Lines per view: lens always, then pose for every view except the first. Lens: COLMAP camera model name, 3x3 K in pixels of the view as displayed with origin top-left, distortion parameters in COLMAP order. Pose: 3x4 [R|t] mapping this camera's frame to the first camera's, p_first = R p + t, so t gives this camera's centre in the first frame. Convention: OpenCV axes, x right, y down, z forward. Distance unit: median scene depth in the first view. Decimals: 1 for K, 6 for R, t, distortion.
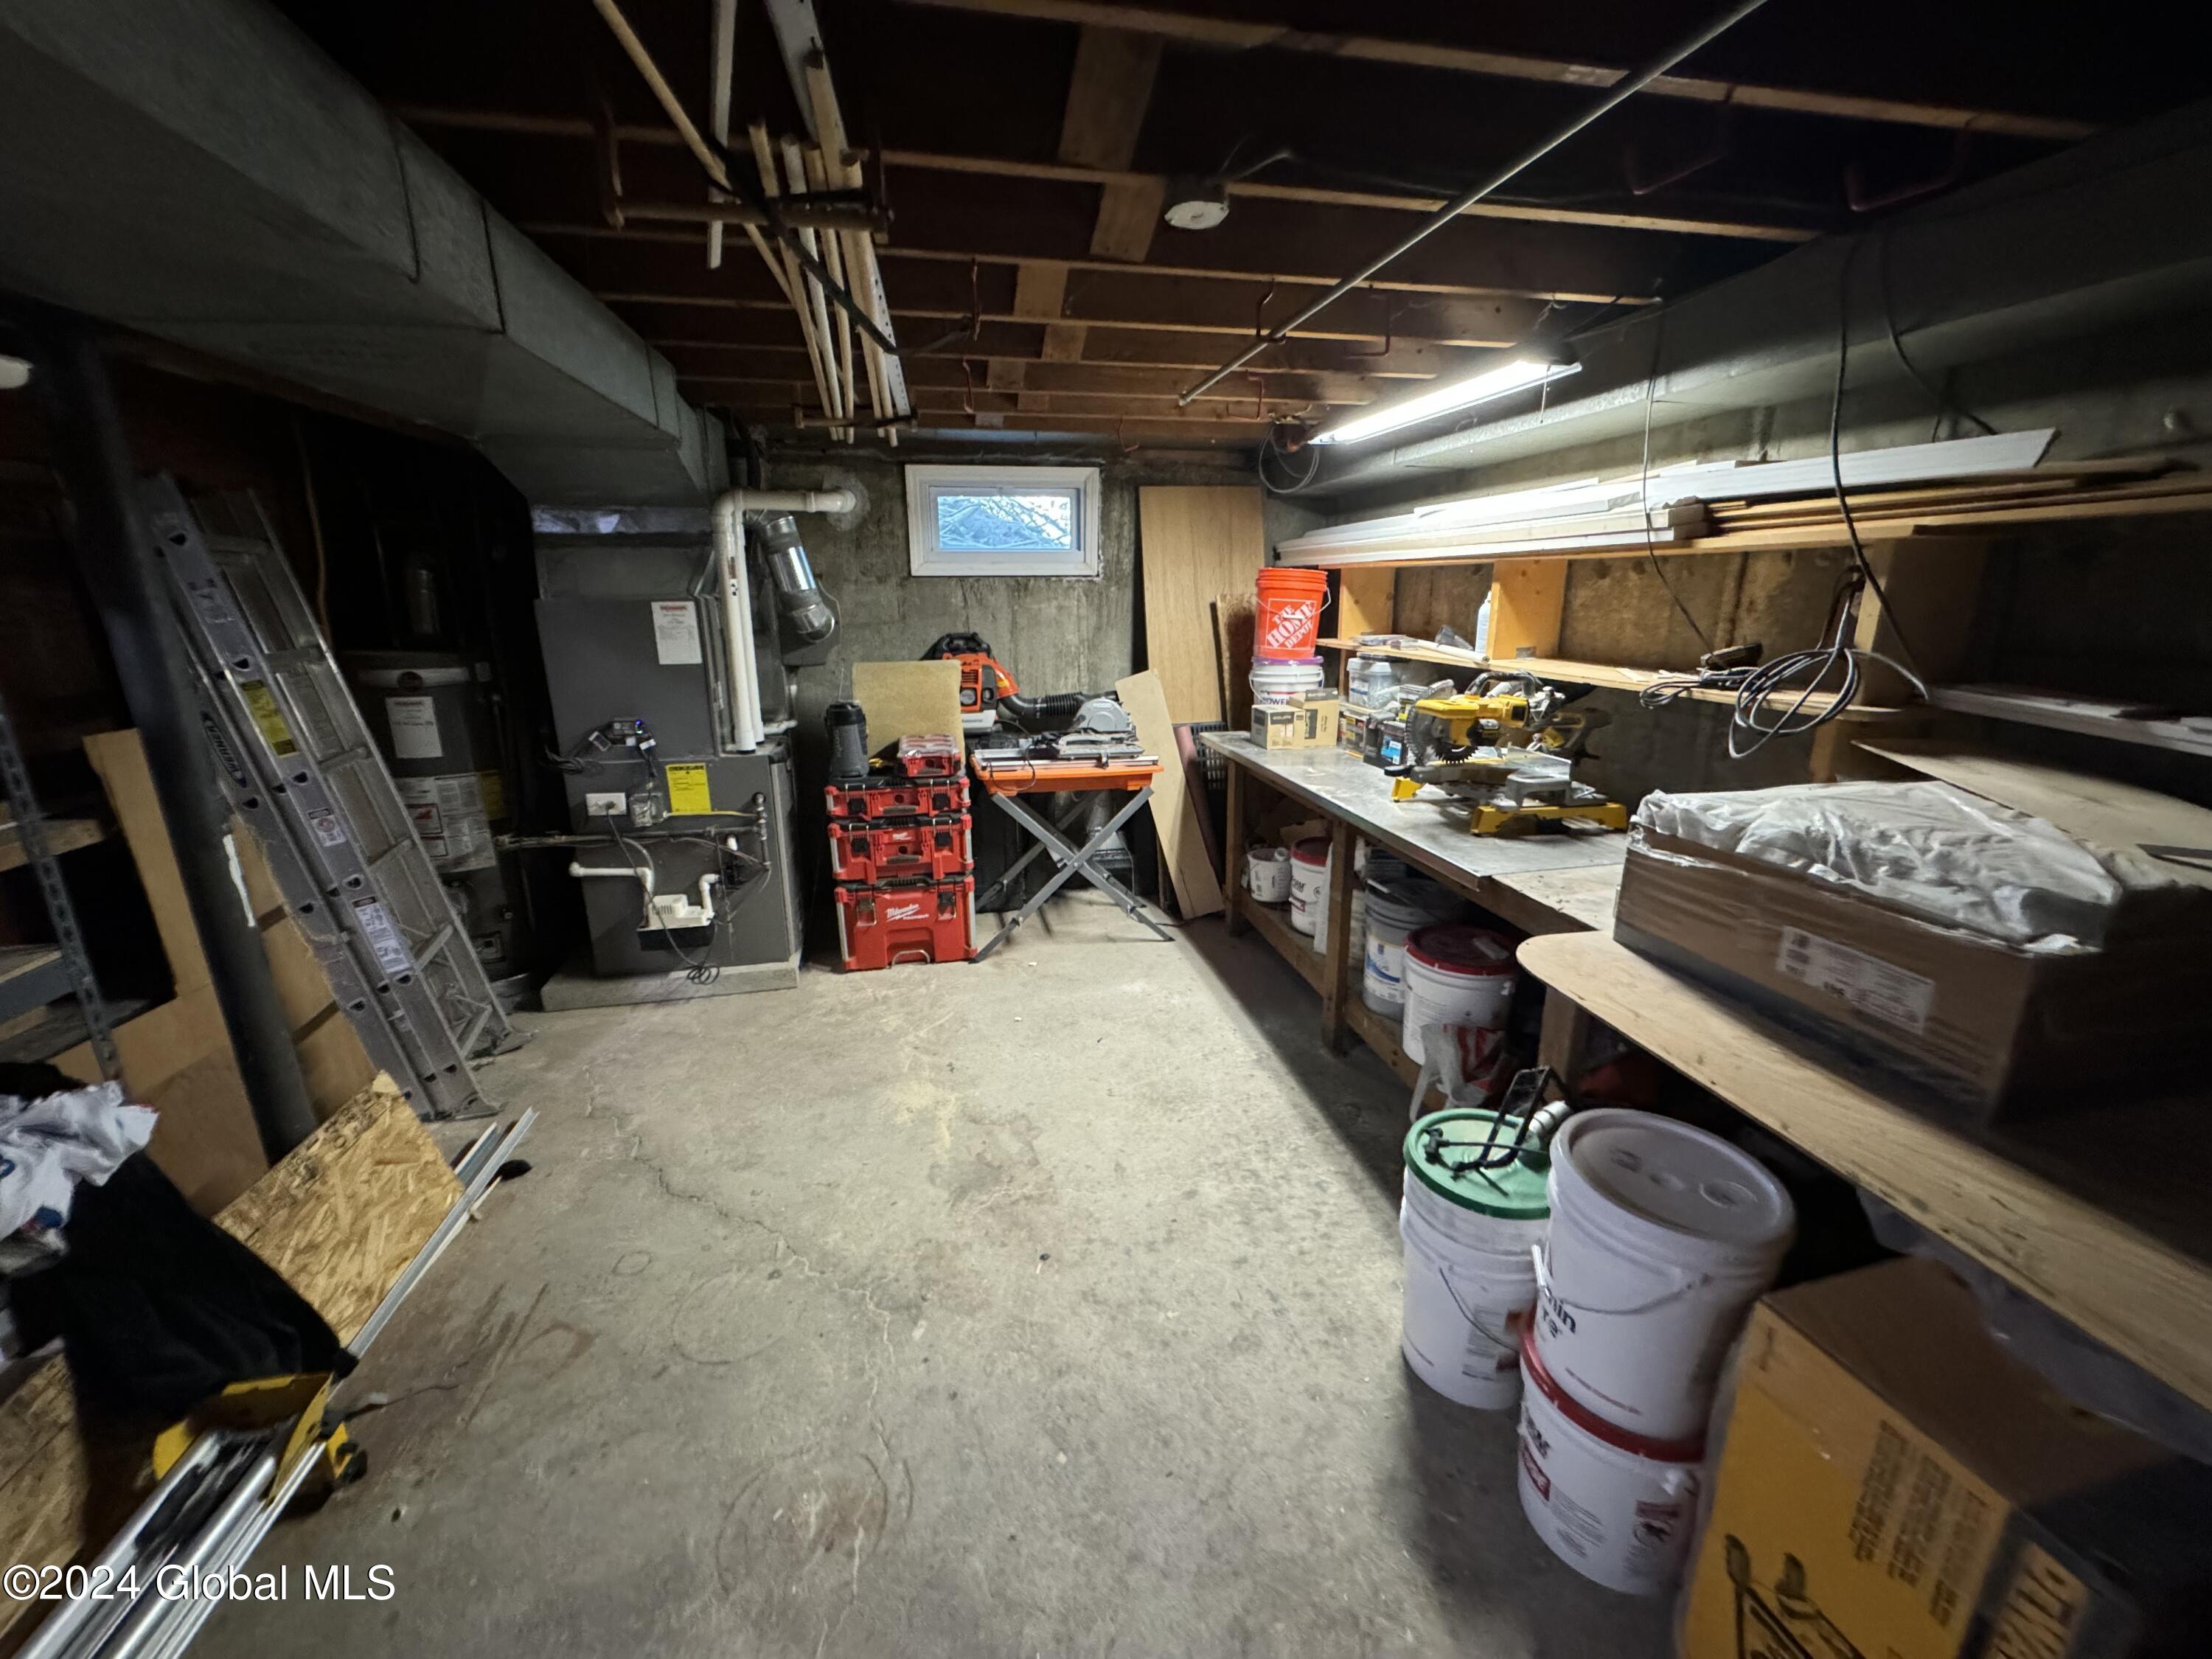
lens RADIAL K [[885.0, 0, 1105.5], [0, 885.0, 827.3], [0, 0, 1]] dist [-0.001845, -0.000165]
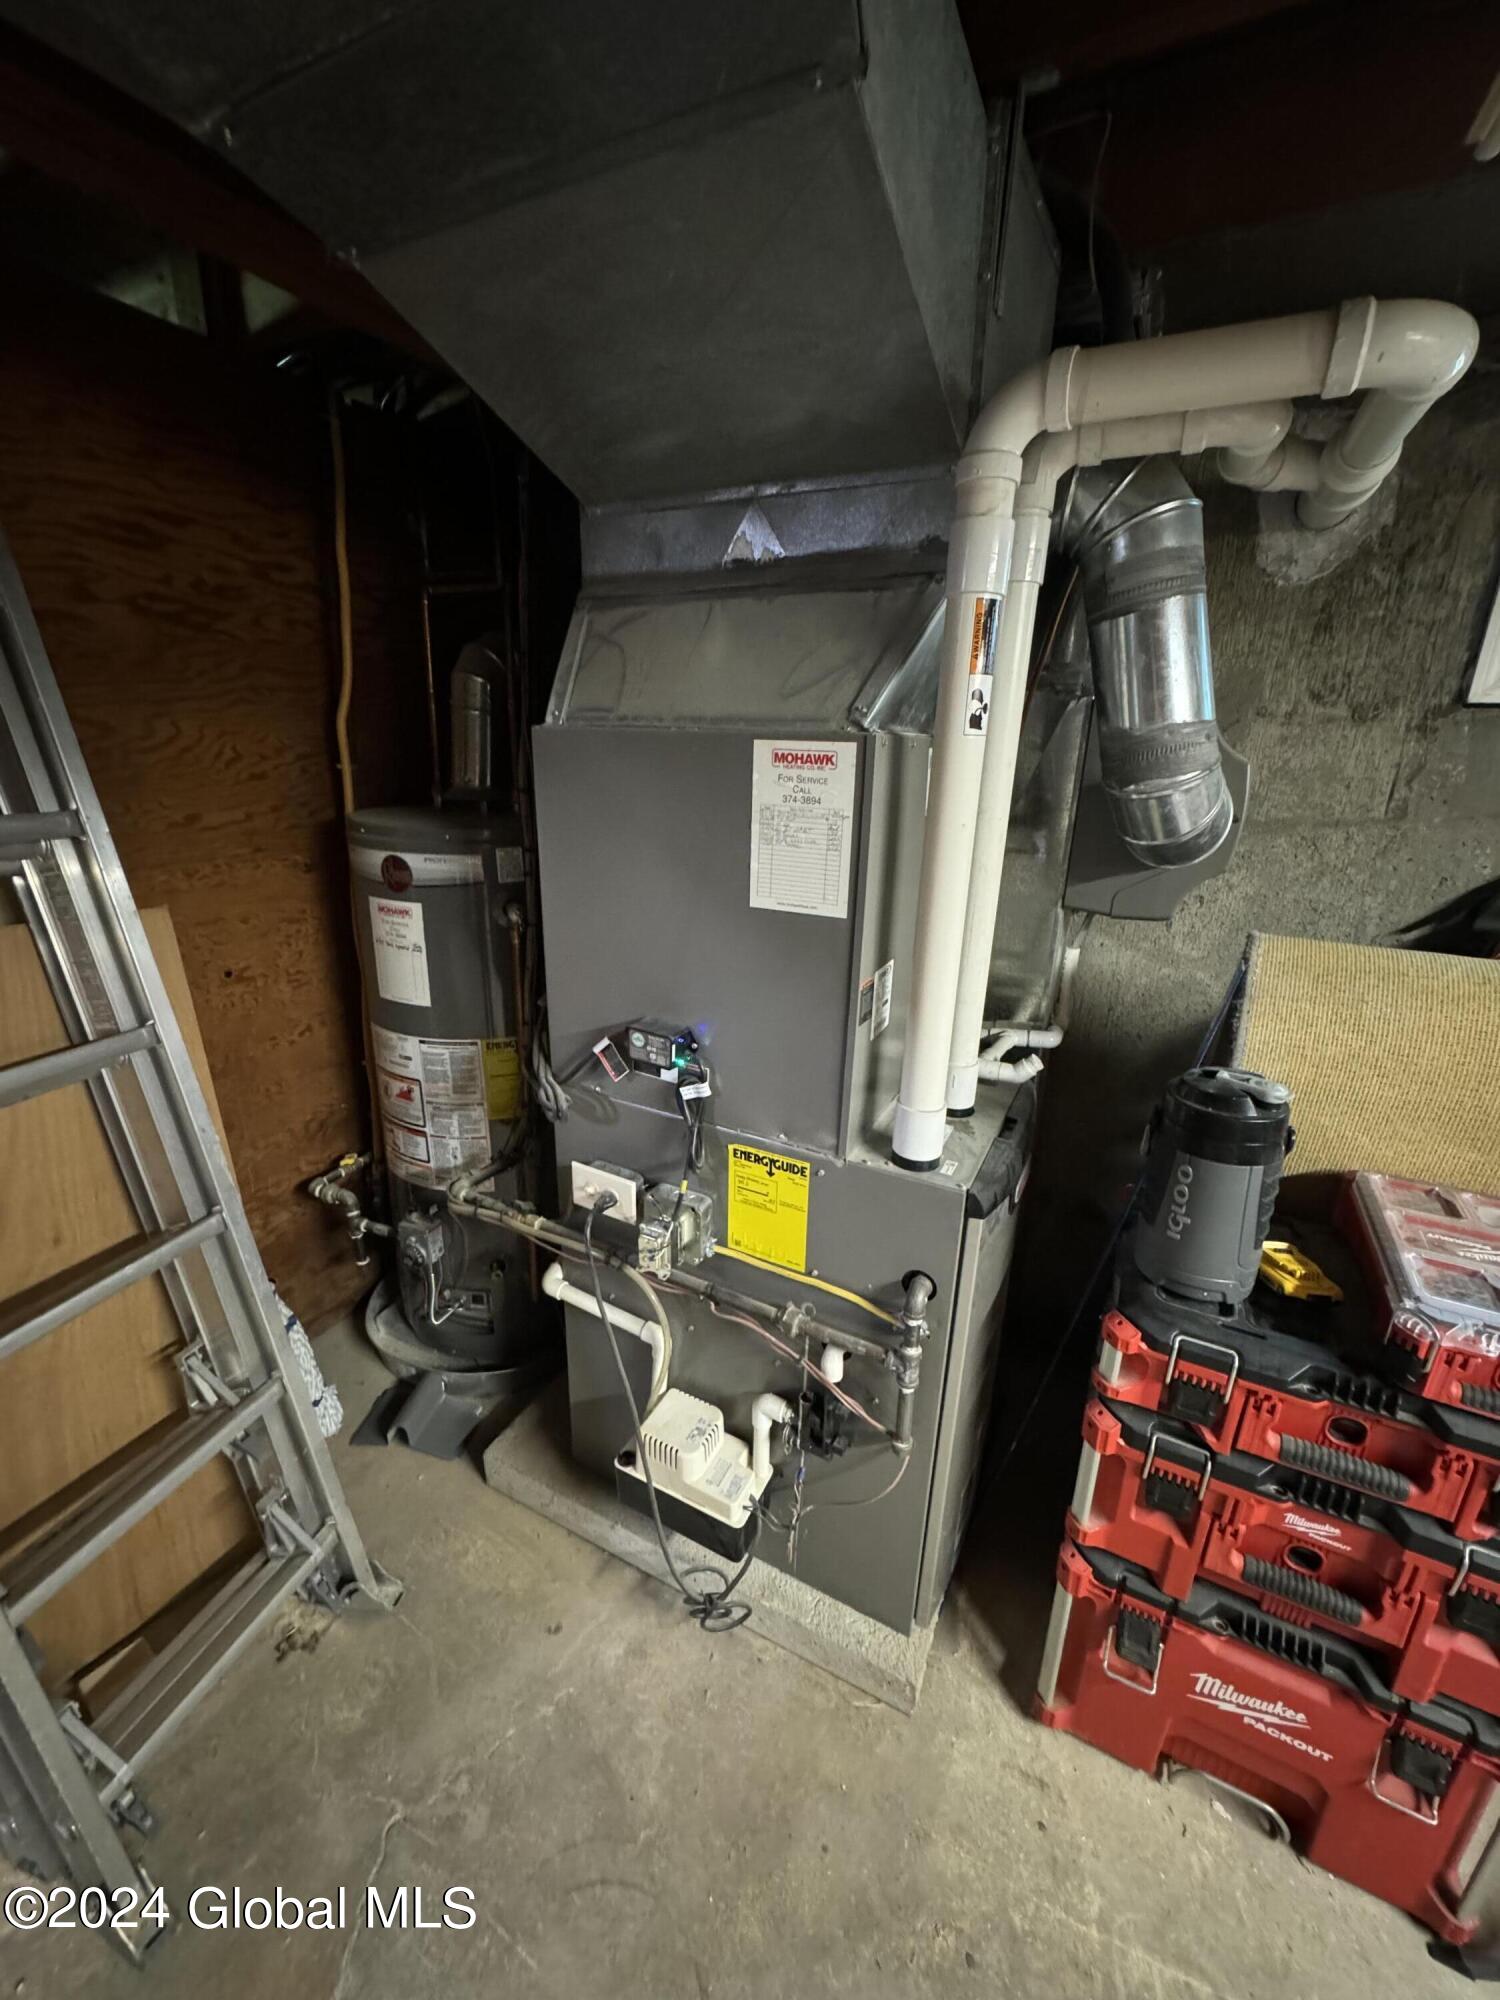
lens RADIAL K [[800.2, 0, 755.7], [0, 800.2, 1000.1], [0, 0, 1]] dist [-0.001845, -0.000165]
pose [[0.770195, 0.219029, -0.599020, -0.271515], [-0.198429, 0.974864, 0.101323, -0.171348], [0.606156, 0.040824, 0.794297, 0.692106]]
